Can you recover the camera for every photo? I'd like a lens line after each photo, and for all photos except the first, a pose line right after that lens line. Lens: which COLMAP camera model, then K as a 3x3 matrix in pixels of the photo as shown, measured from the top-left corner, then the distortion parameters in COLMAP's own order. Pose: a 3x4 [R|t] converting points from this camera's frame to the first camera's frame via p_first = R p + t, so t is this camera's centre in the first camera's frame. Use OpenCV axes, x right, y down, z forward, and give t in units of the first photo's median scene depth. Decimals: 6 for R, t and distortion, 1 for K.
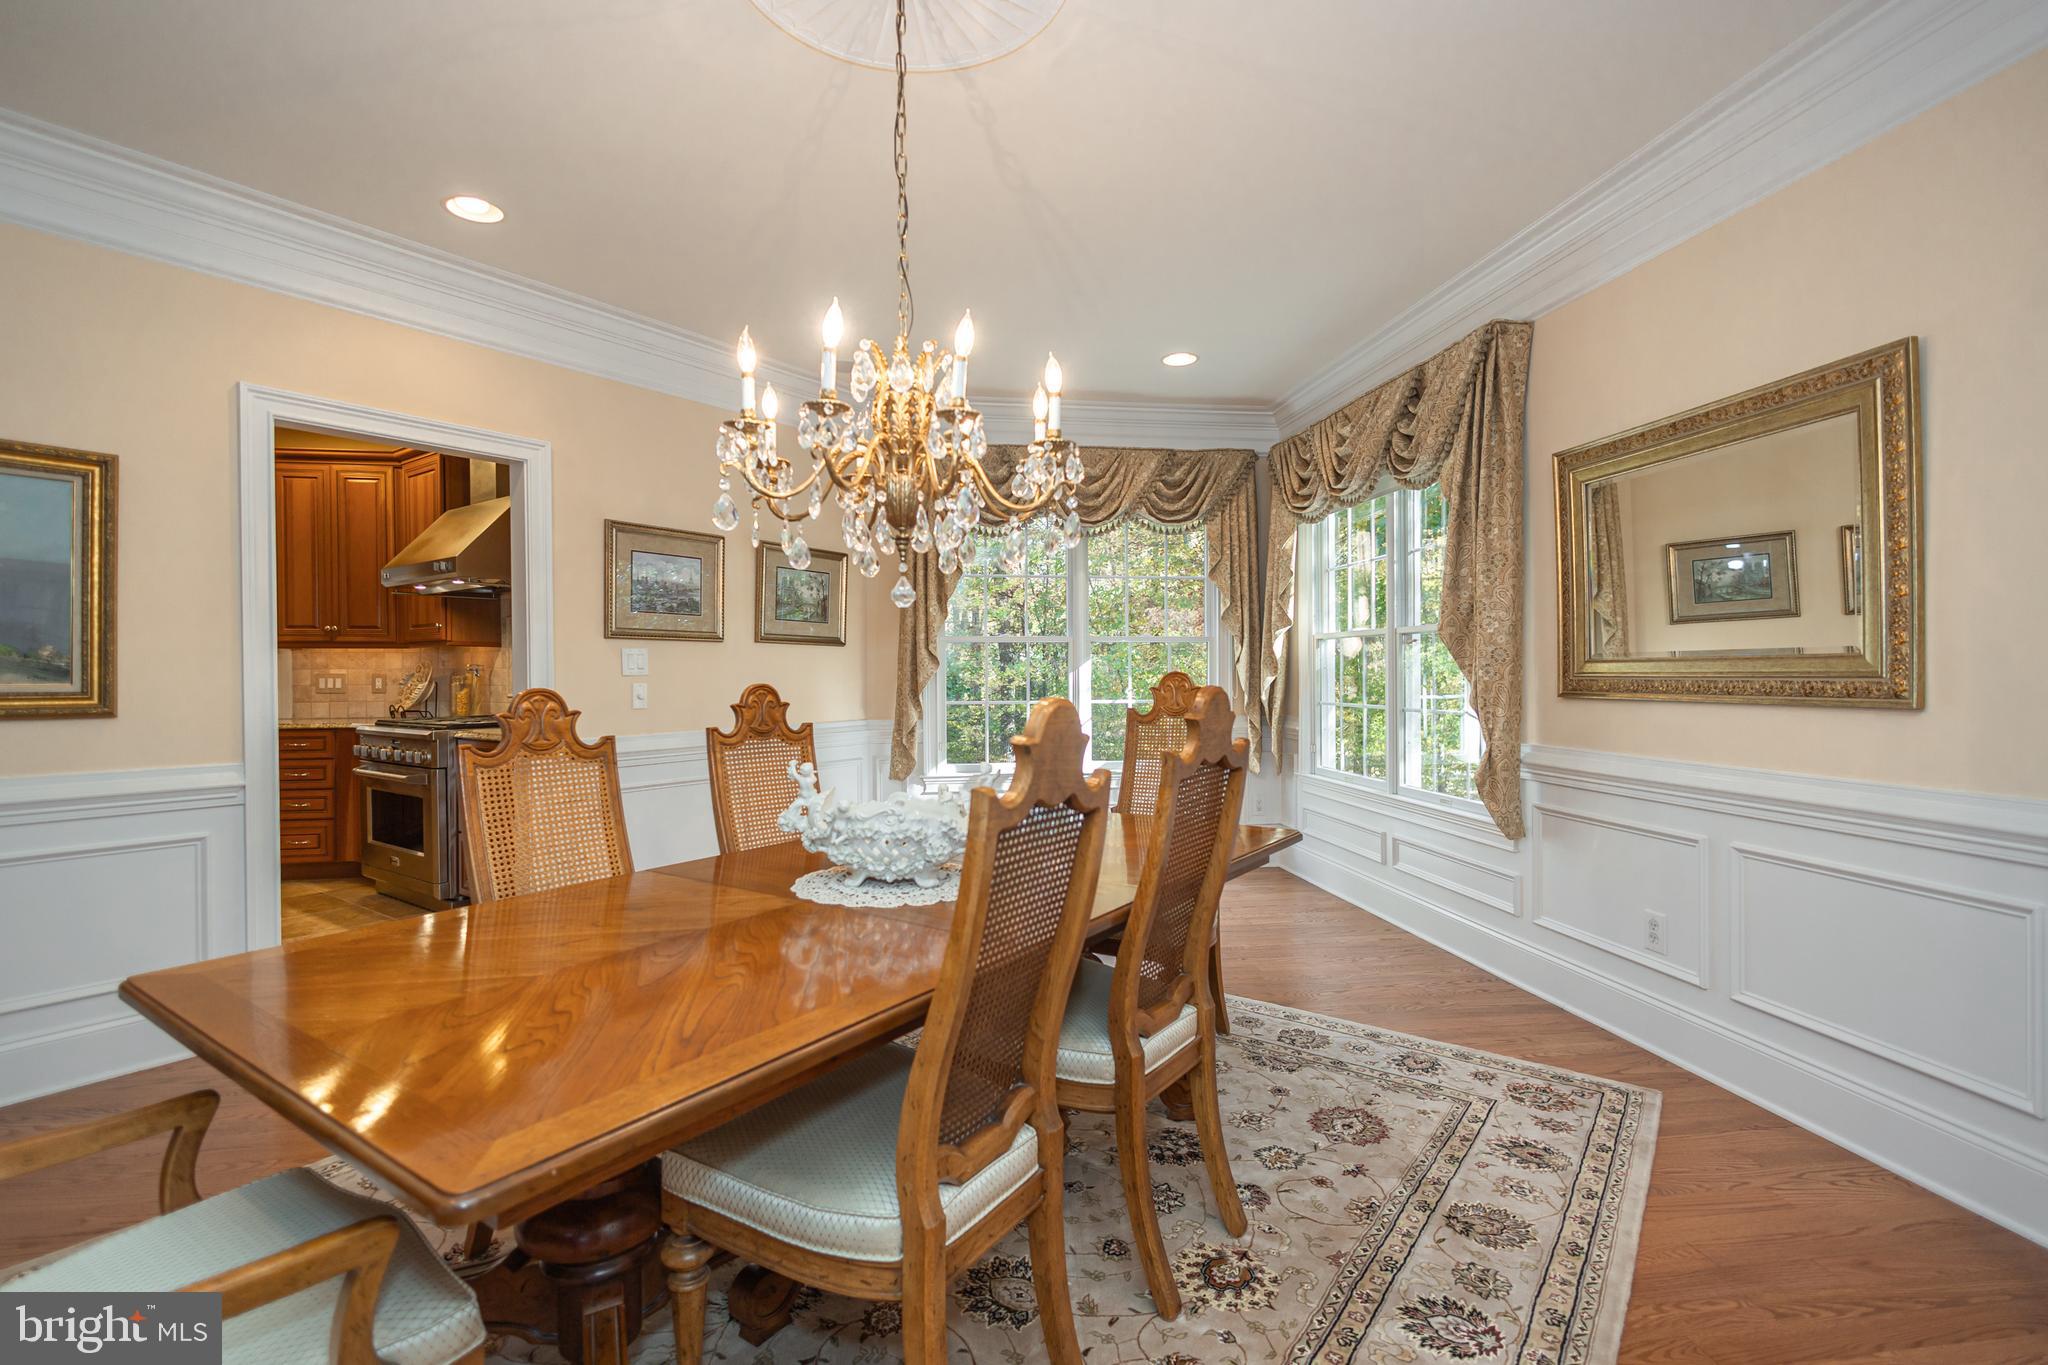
lens RADIAL K [[949.0, 0, 1027.6], [0, 949.0, 680.9], [0, 0, 1]] dist [0.008612, -0.001296]
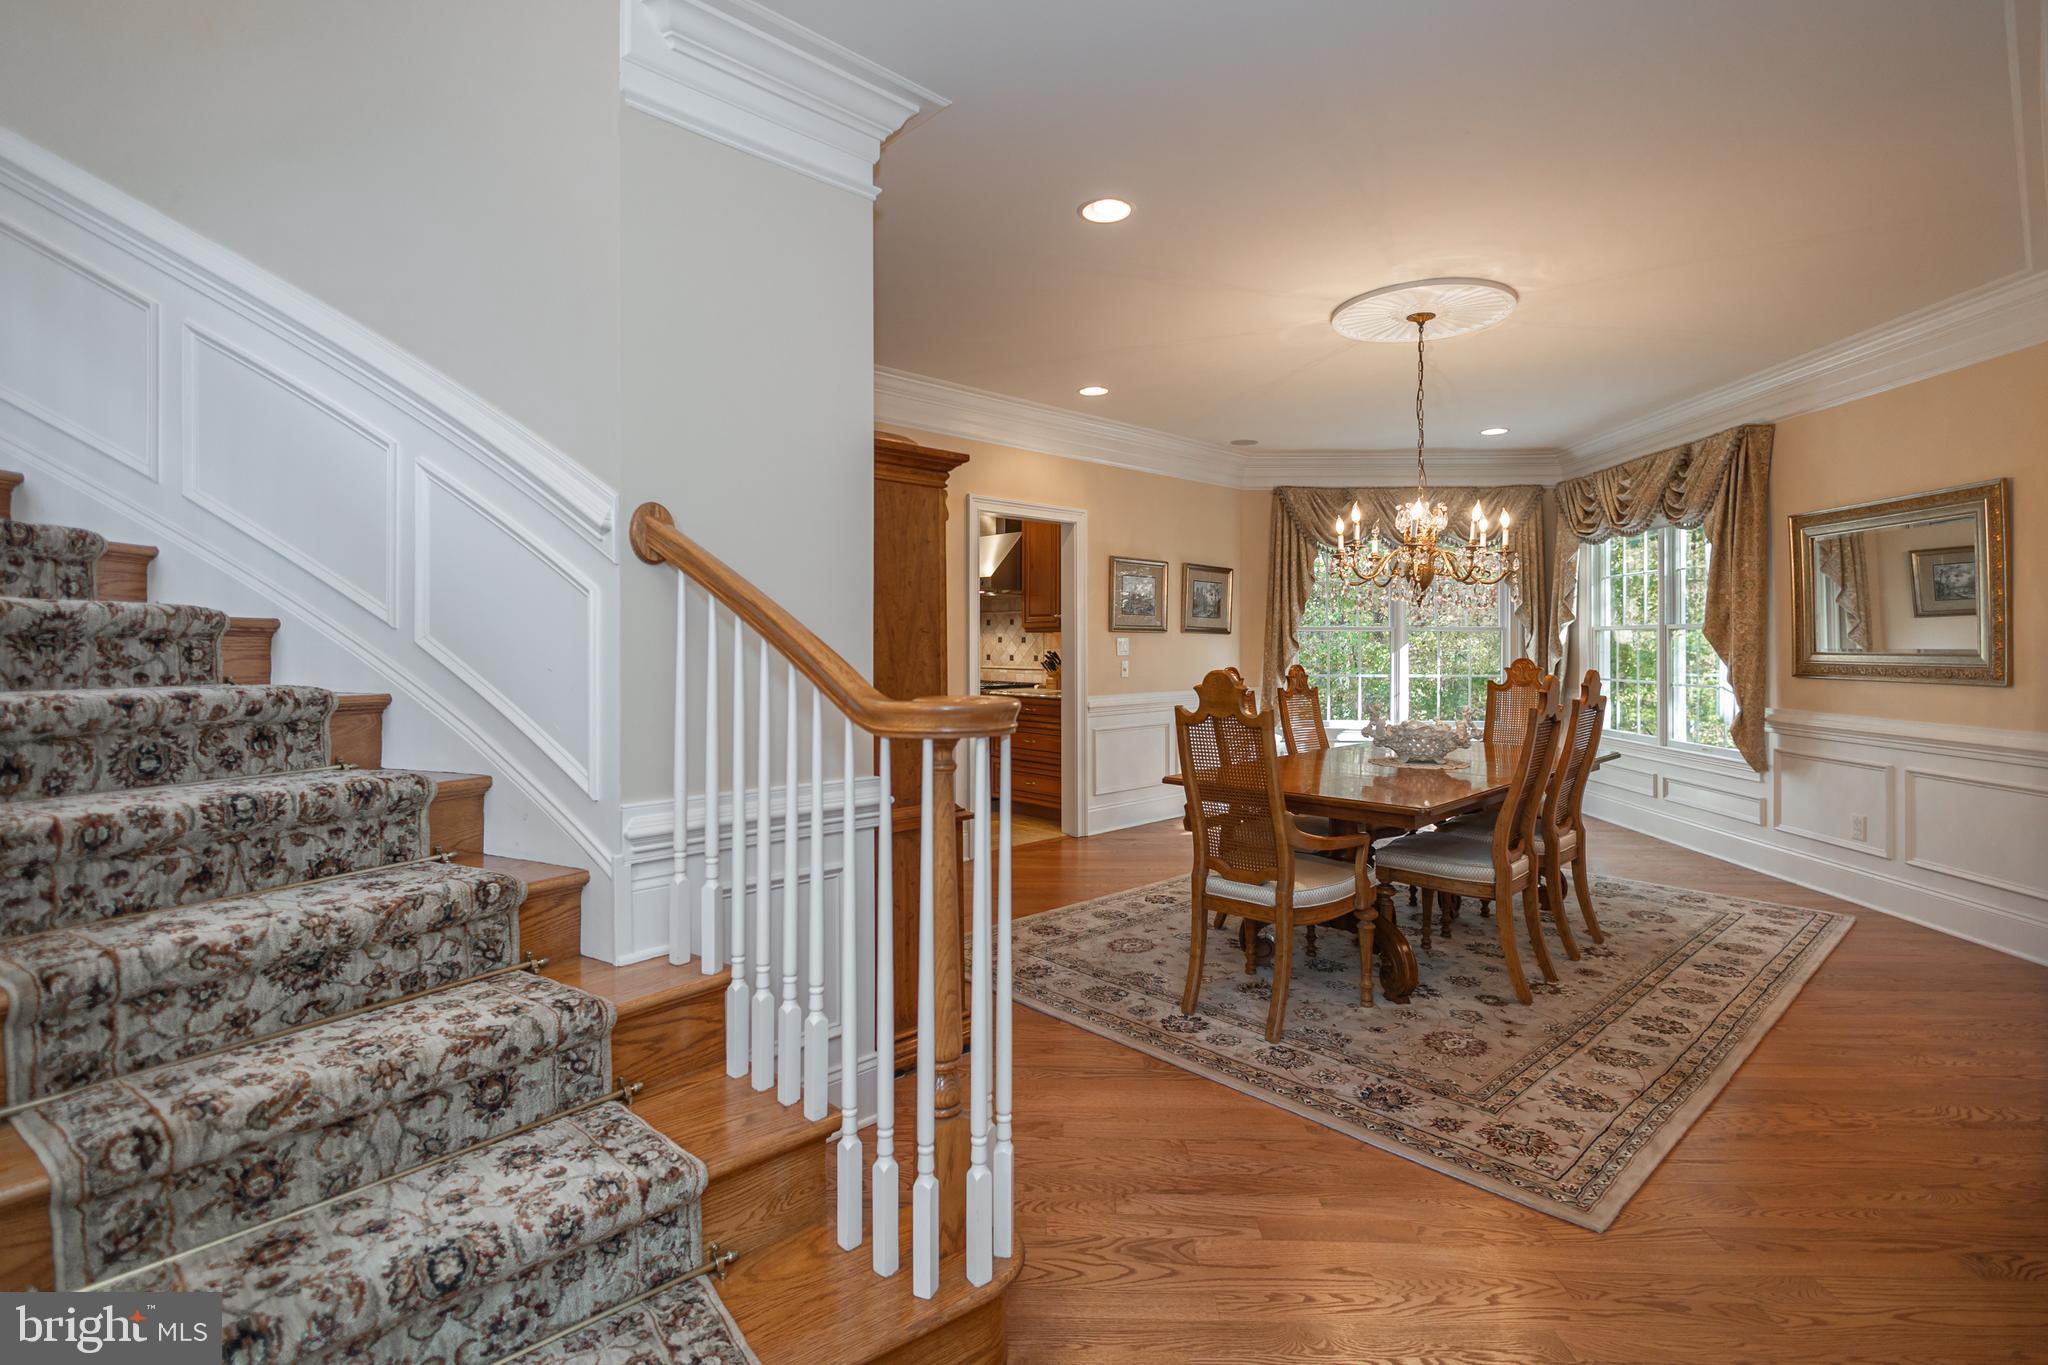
lens RADIAL K [[949.0, 0, 1047.8], [0, 949.0, 643.8], [0, 0, 1]] dist [0.008612, -0.001296]
pose [[0.983870, 0.005676, -0.178794, -0.276450], [-0.007284, 0.999939, -0.008343, -0.011671], [0.178736, 0.009511, 0.983851, -0.578980]]
